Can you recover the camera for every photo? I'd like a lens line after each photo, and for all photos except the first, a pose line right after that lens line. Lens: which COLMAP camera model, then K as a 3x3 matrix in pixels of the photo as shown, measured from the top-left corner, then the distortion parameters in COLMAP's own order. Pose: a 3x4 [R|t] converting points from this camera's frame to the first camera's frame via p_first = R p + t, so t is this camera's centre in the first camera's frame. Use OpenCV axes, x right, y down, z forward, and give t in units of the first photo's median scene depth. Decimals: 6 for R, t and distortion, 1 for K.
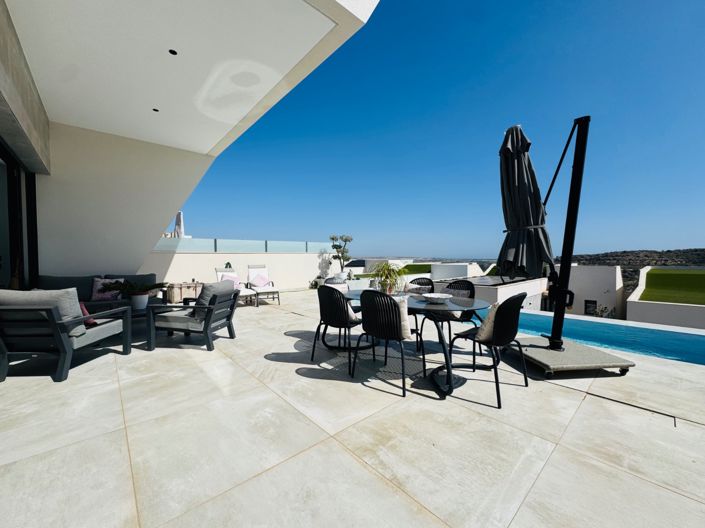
lens RADIAL K [[280.8, 0, 355.3], [0, 280.8, 263.0], [0, 0, 1]] dist [-0.001159, -0.000034]
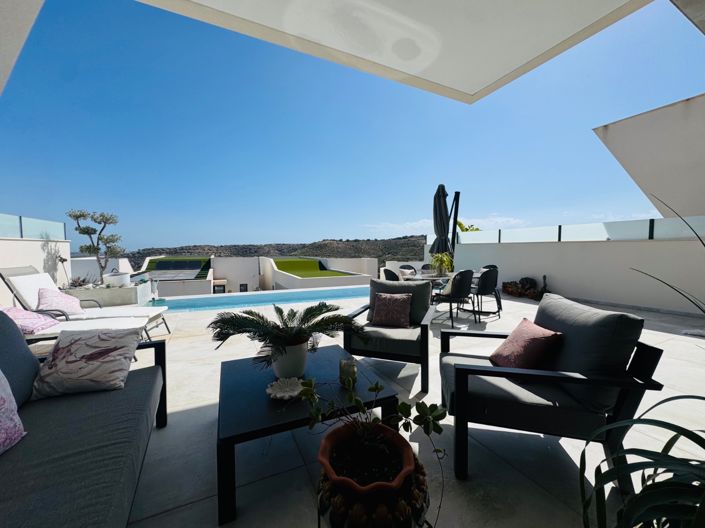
lens RADIAL K [[280.8, 0, 350.6], [0, 280.8, 261.9], [0, 0, 1]] dist [-0.001159, -0.000034]
pose [[0.296729, -0.031294, 0.954449, -0.450758], [0.010612, 0.999509, 0.029472, -0.005873], [-0.954903, 0.001384, 0.296915, 0.319500]]
